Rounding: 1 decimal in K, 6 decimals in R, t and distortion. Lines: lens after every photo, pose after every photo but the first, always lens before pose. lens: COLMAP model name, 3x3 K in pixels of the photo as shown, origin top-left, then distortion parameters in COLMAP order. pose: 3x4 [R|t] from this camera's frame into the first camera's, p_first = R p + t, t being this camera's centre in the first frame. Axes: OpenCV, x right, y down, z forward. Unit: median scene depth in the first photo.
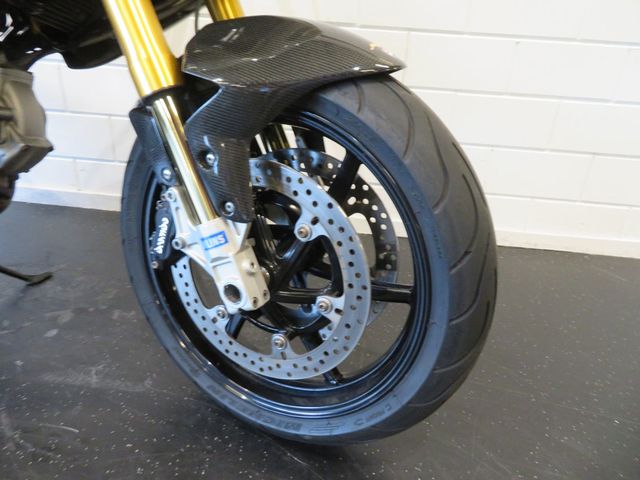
lens RADIAL K [[456.7, 0, 320.0], [0, 456.7, 240.0], [0, 0, 1]] dist [-0.007904, -0.002106]
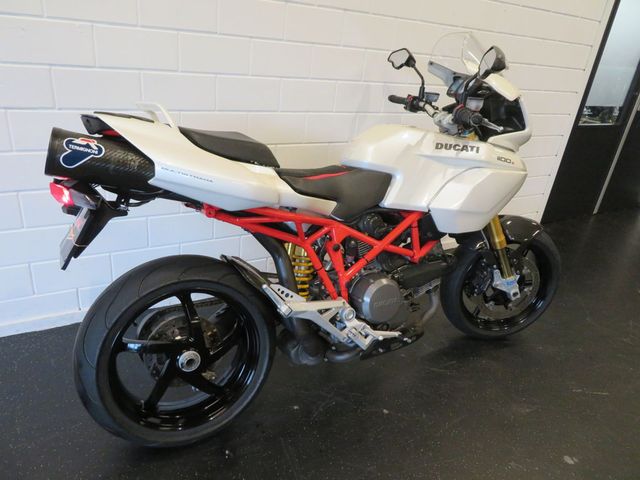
lens RADIAL K [[456.7, 0, 320.0], [0, 456.7, 240.0], [0, 0, 1]] dist [-0.007904, -0.002106]
pose [[0.813858, -0.221305, 0.537270, -2.969899], [0.183408, 0.975202, 0.123864, -0.934701], [-0.551359, -0.002268, 0.834265, -1.026798]]
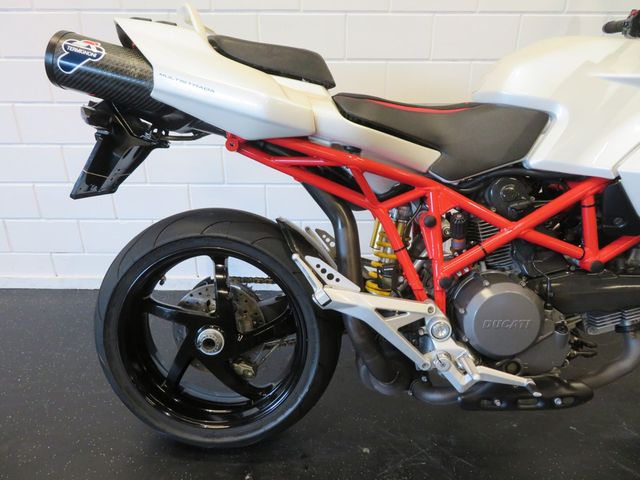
lens RADIAL K [[456.7, 0, 320.0], [0, 456.7, 240.0], [0, 0, 1]] dist [-0.007904, -0.002106]
pose [[0.994245, -0.090426, 0.057447, -2.077998], [0.090555, 0.995891, 0.000352, -0.551840], [-0.057243, 0.004852, 0.998348, -0.588836]]
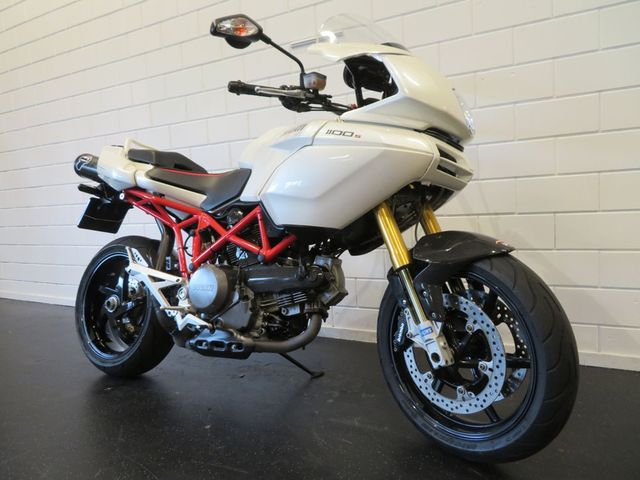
lens RADIAL K [[456.7, 0, 320.0], [0, 456.7, 240.0], [0, 0, 1]] dist [-0.007904, -0.002106]
pose [[0.909967, -0.074263, -0.407977, 0.200051], [-0.067603, 0.944105, -0.322638, 0.291213], [0.409134, 0.321170, 0.854084, -1.068876]]
